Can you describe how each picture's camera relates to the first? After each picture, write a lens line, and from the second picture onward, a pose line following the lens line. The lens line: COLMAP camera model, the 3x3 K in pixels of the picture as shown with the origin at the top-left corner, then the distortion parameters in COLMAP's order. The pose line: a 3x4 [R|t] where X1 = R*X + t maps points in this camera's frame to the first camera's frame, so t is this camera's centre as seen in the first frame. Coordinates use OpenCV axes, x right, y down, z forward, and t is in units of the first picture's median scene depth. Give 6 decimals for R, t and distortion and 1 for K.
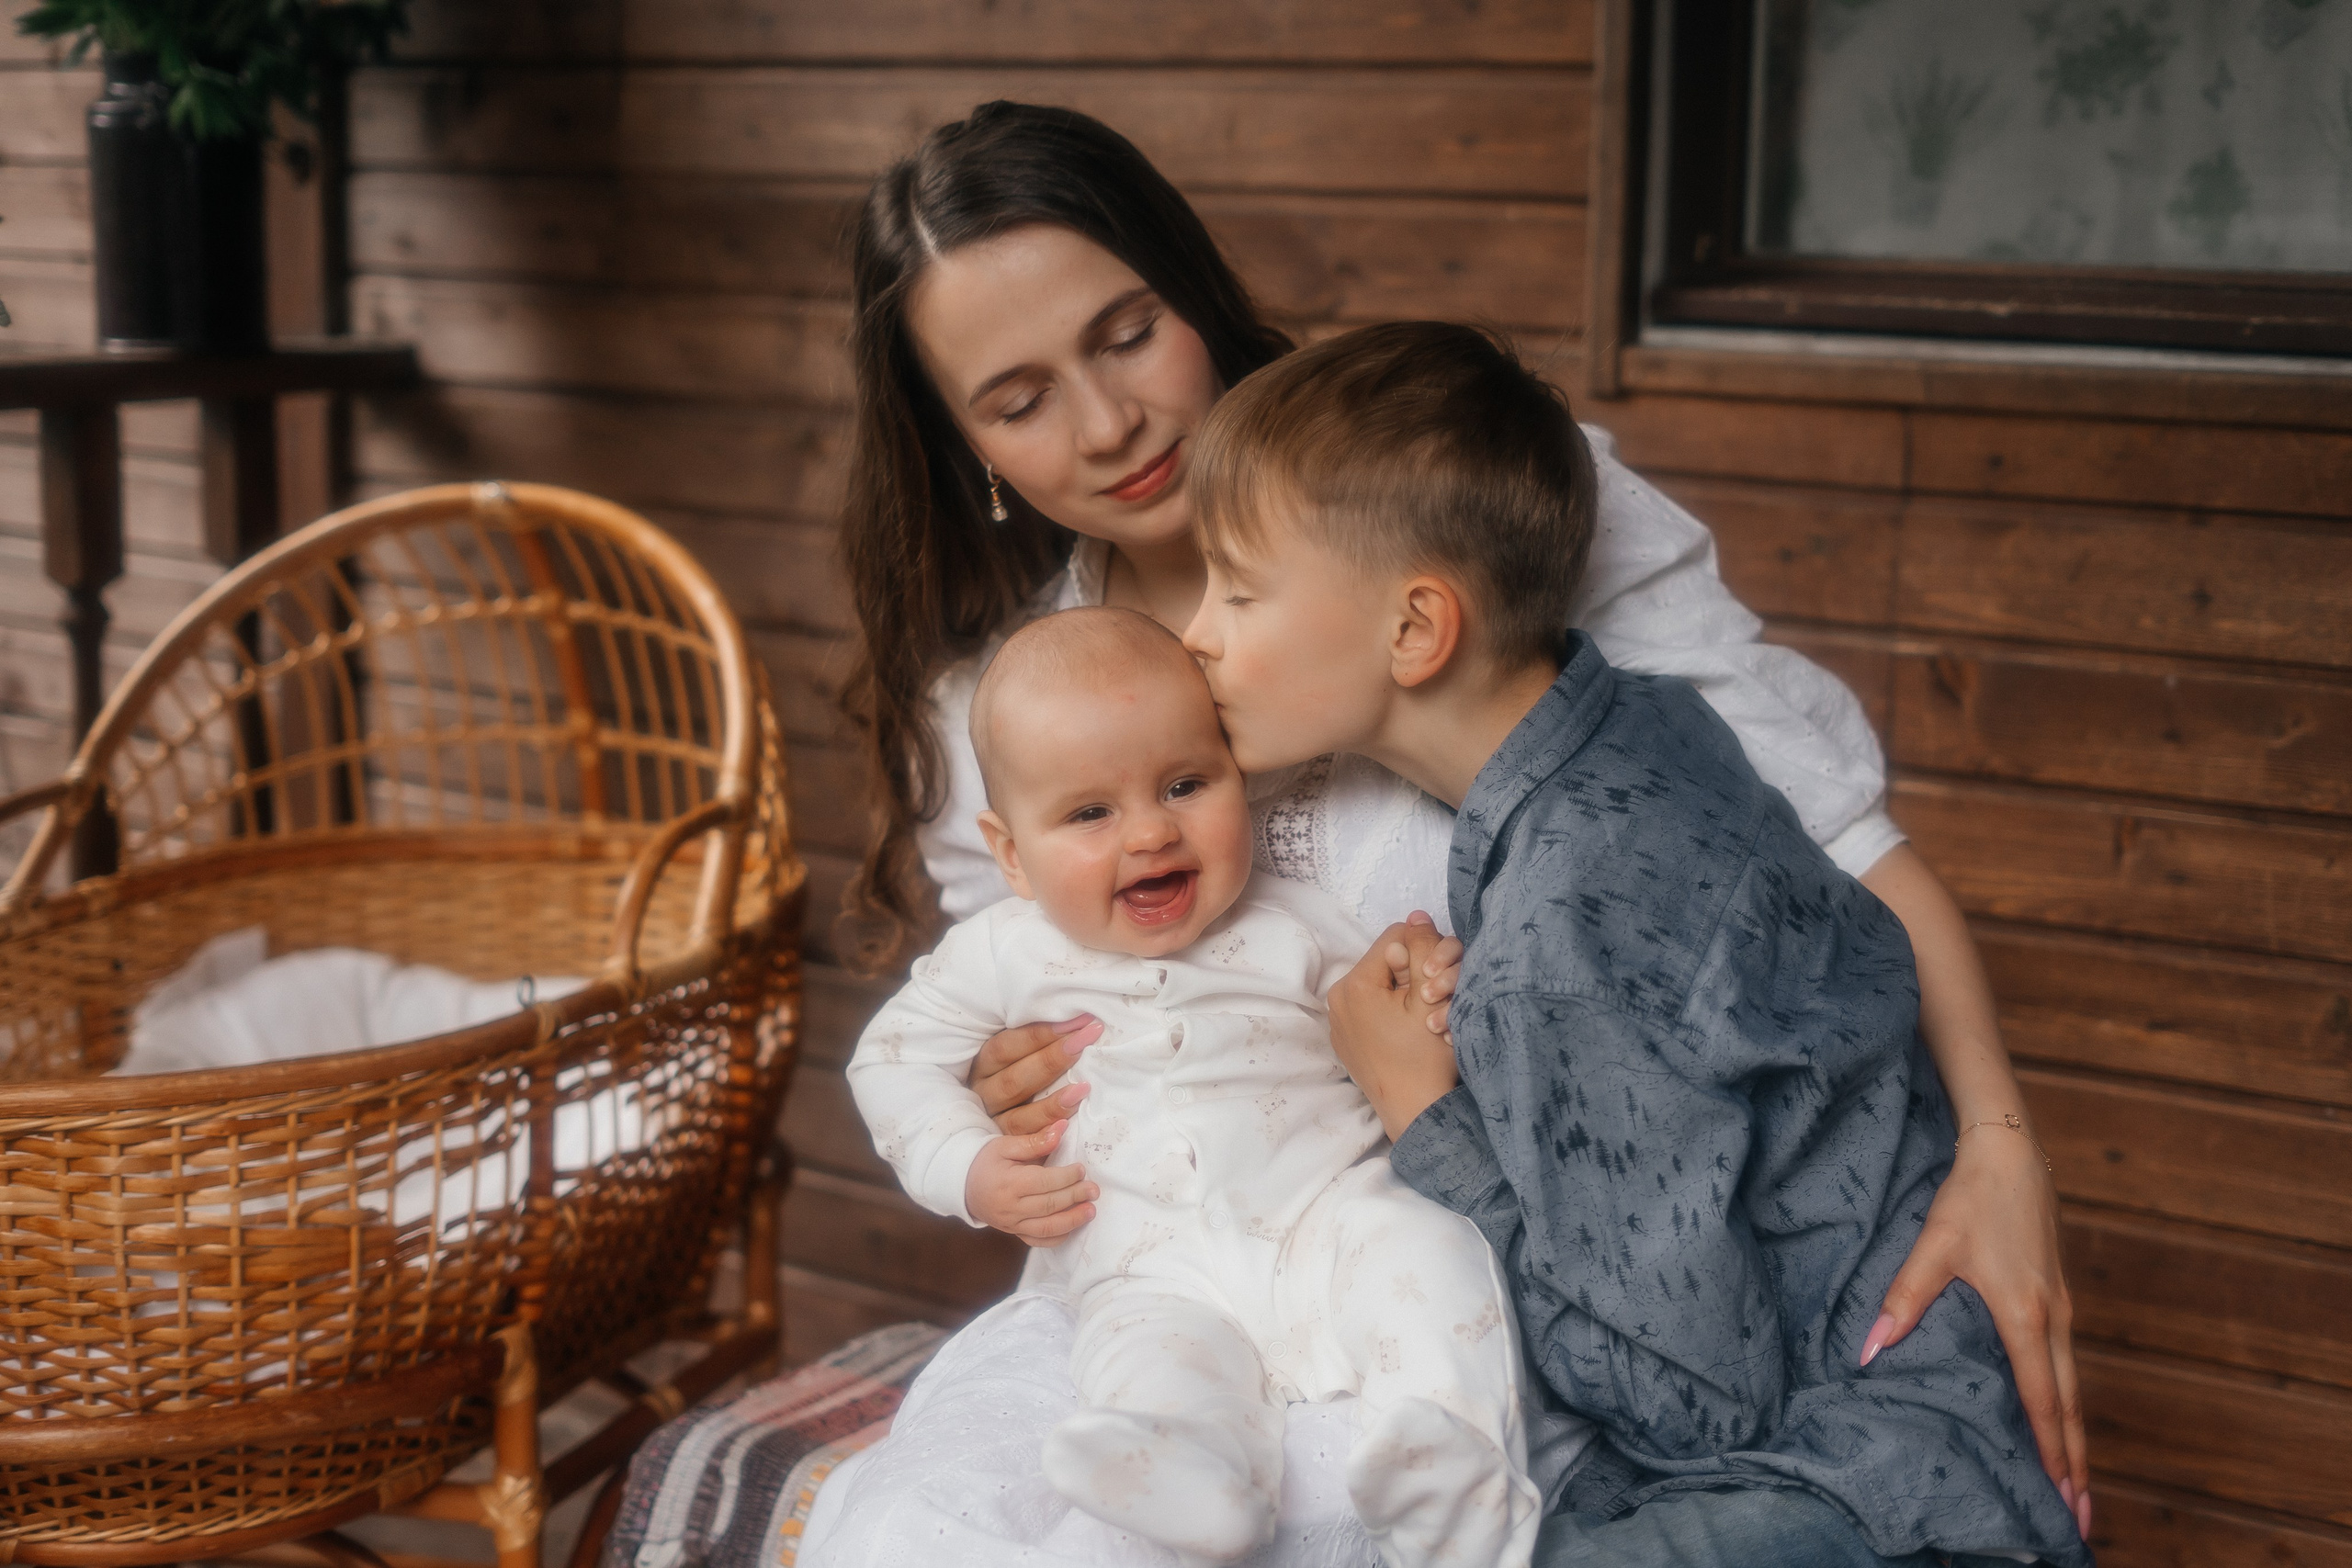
lens RADIAL K [[3392.5, 0, 1099.7], [0, 3392.5, 857.1], [0, 0, 1]] dist [-0.041171, 0.000000]
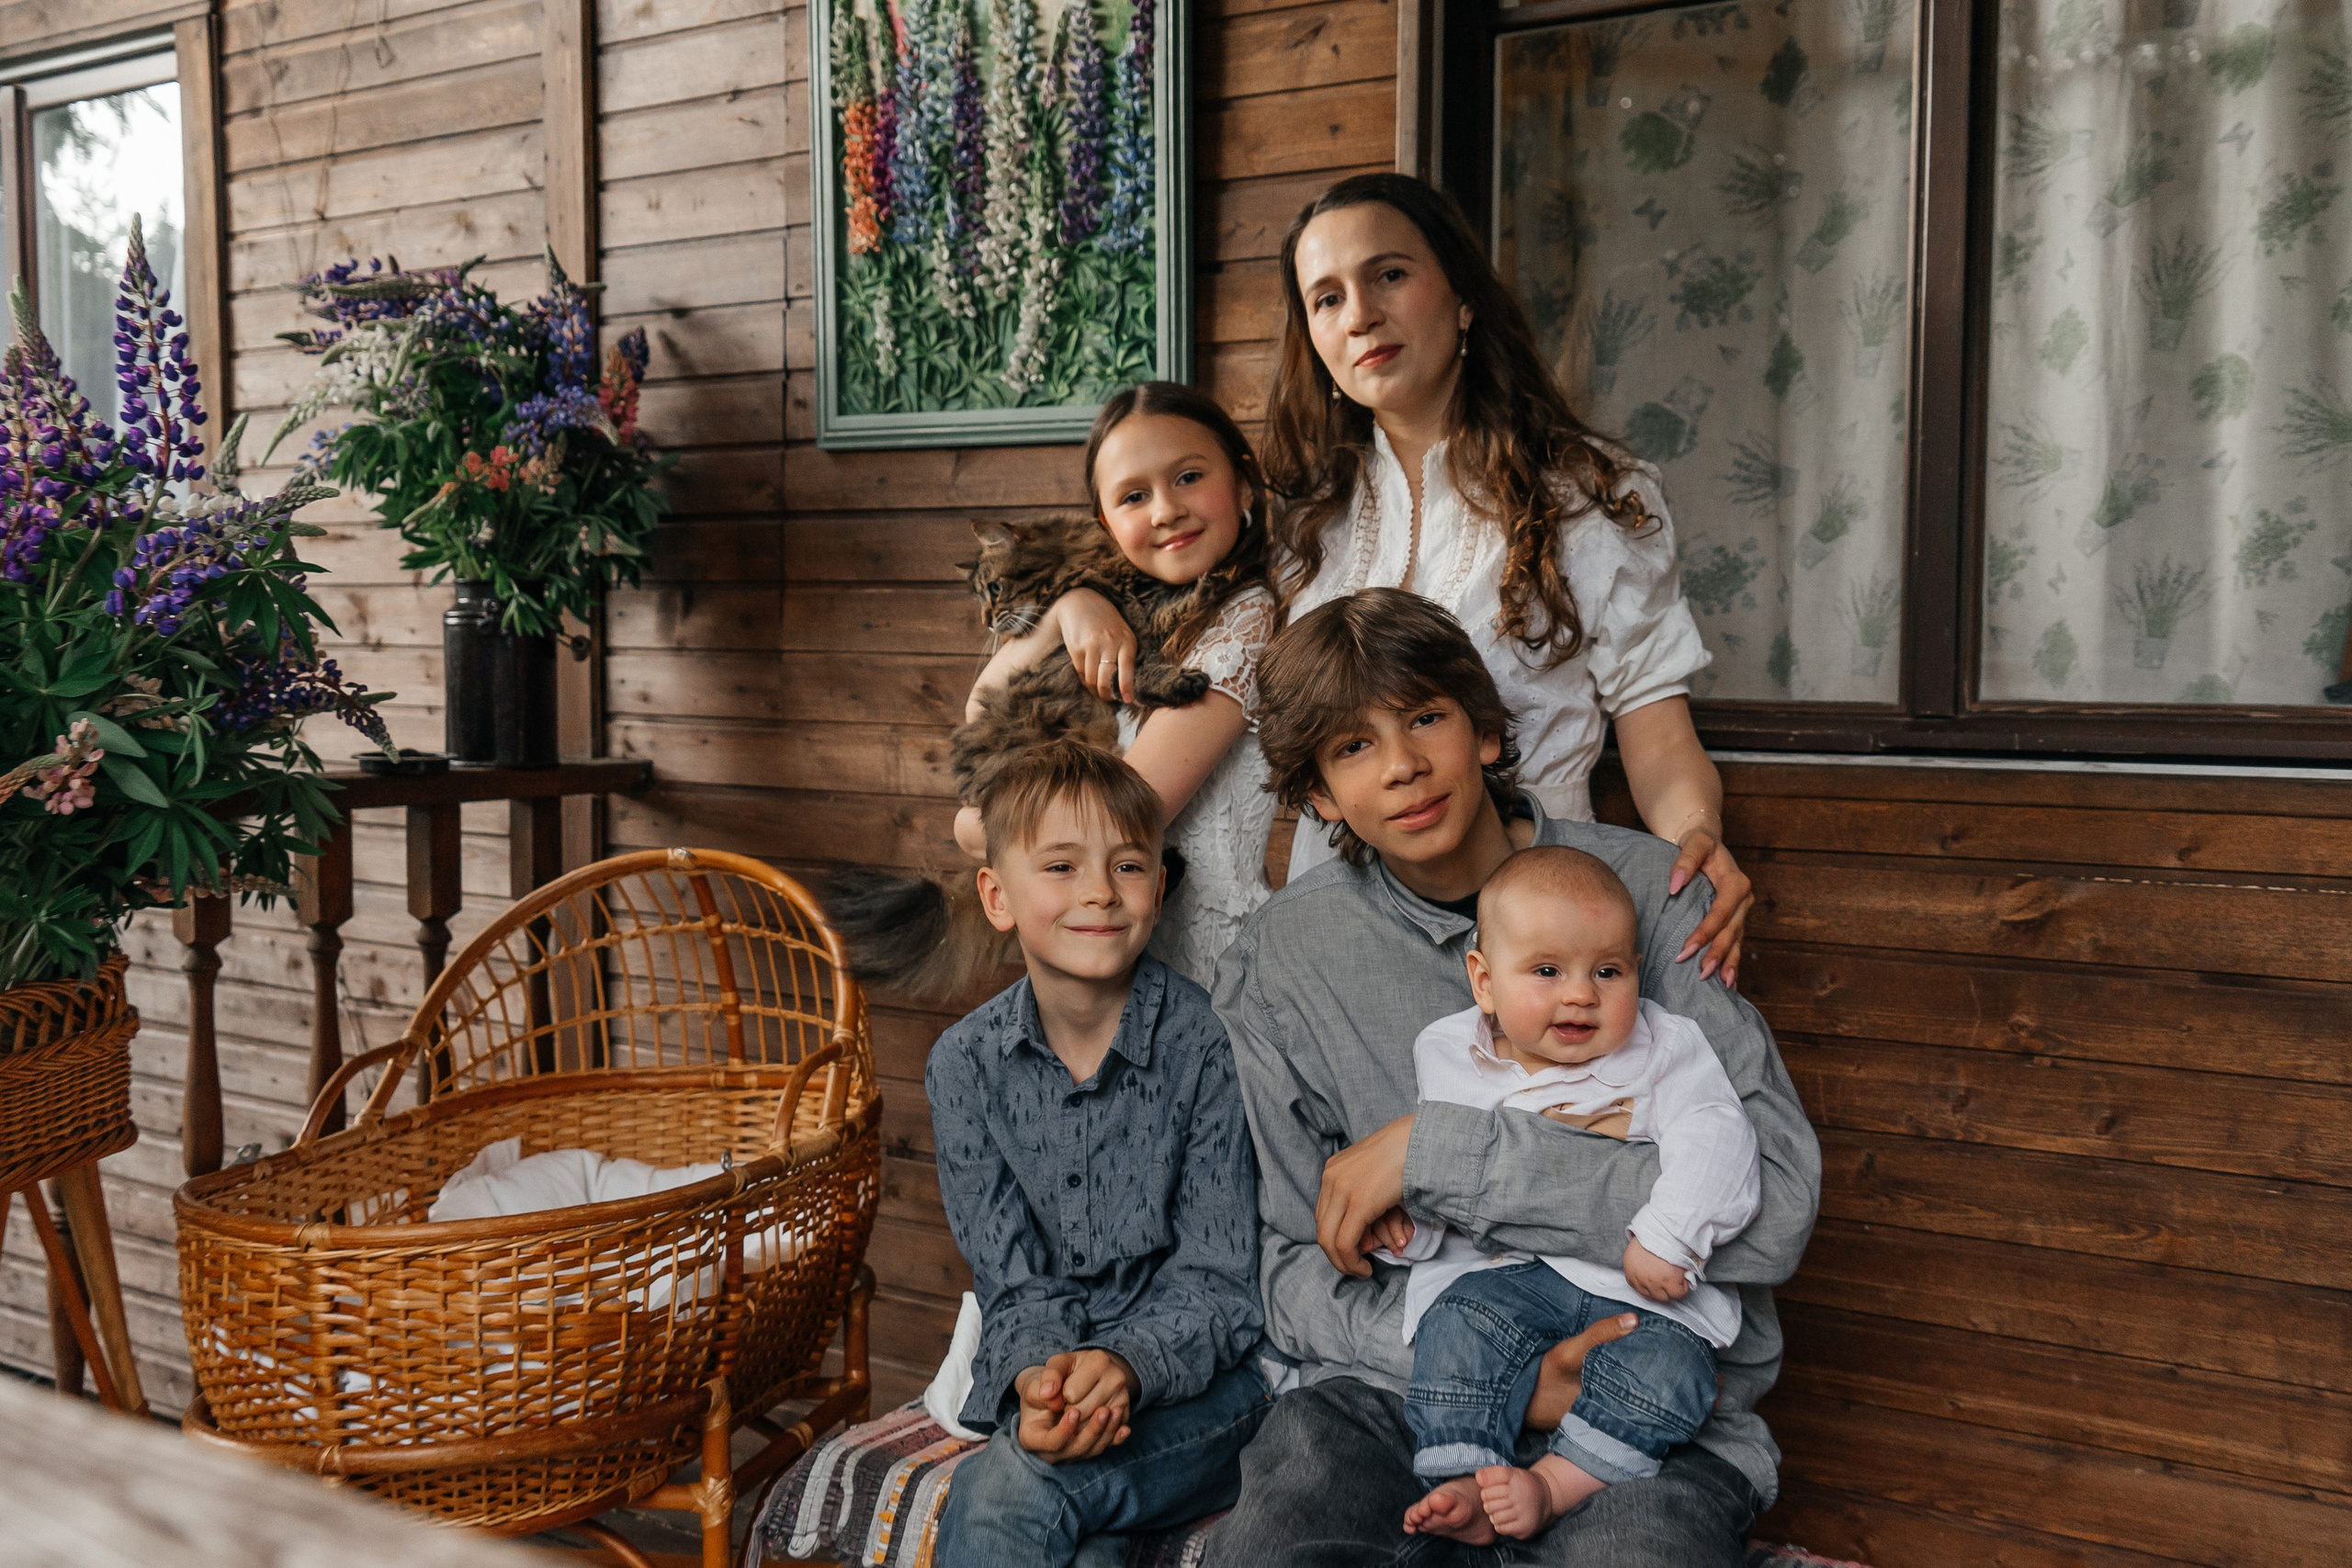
lens RADIAL K [[2414.7, 0, 1164.5], [0, 2414.7, 792.8], [0, 0, 1]] dist [0.038220, 0.000000]
pose [[0.997387, -0.013965, 0.070888, -0.041278], [0.022966, 0.991534, -0.127801, 0.017807], [-0.068503, 0.129095, 0.989263, -0.160932]]
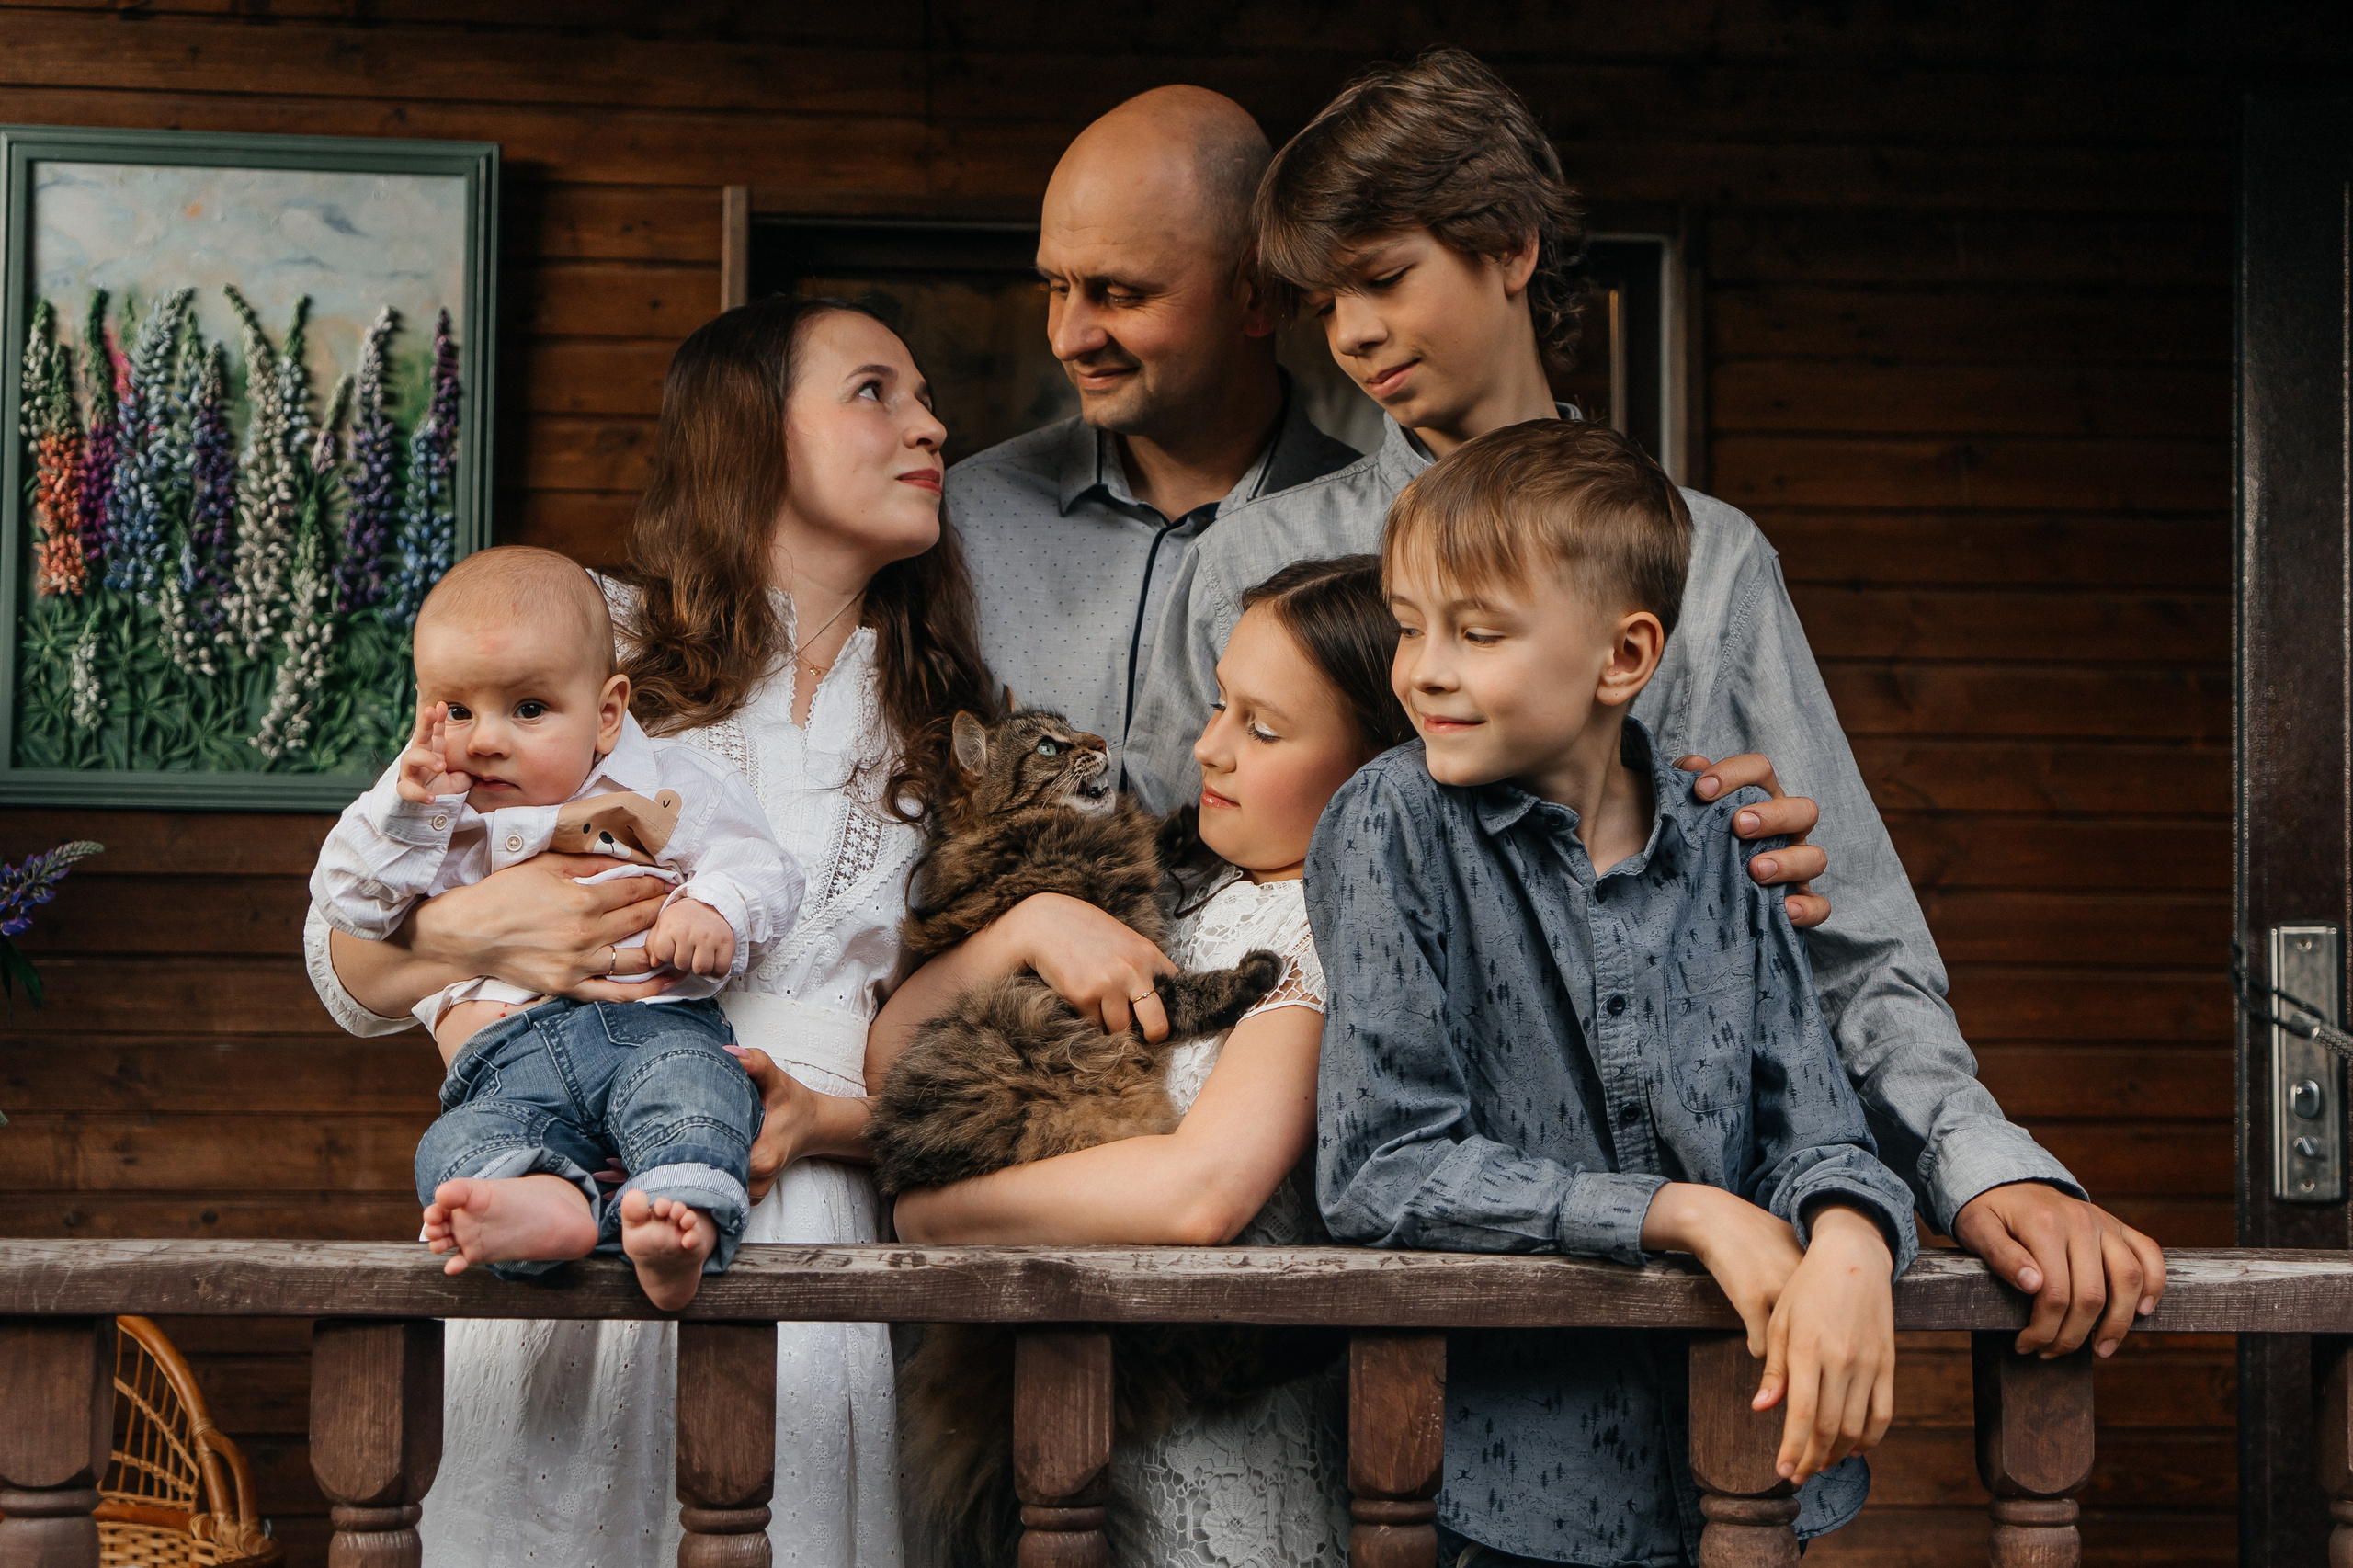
lens RADIAL K [[3493.3, 0, 1213.5], [0, 3493.3, 868.8], [0, 0, 1]] dist [0.026456, 0.000000]
pose [[0.740842, 0.023156, 0.671280, -0.925178], [0.137397, 0.973048, -0.185200, 0.095264], [-0.657476, 0.229436, 0.717694, -0.510733]]
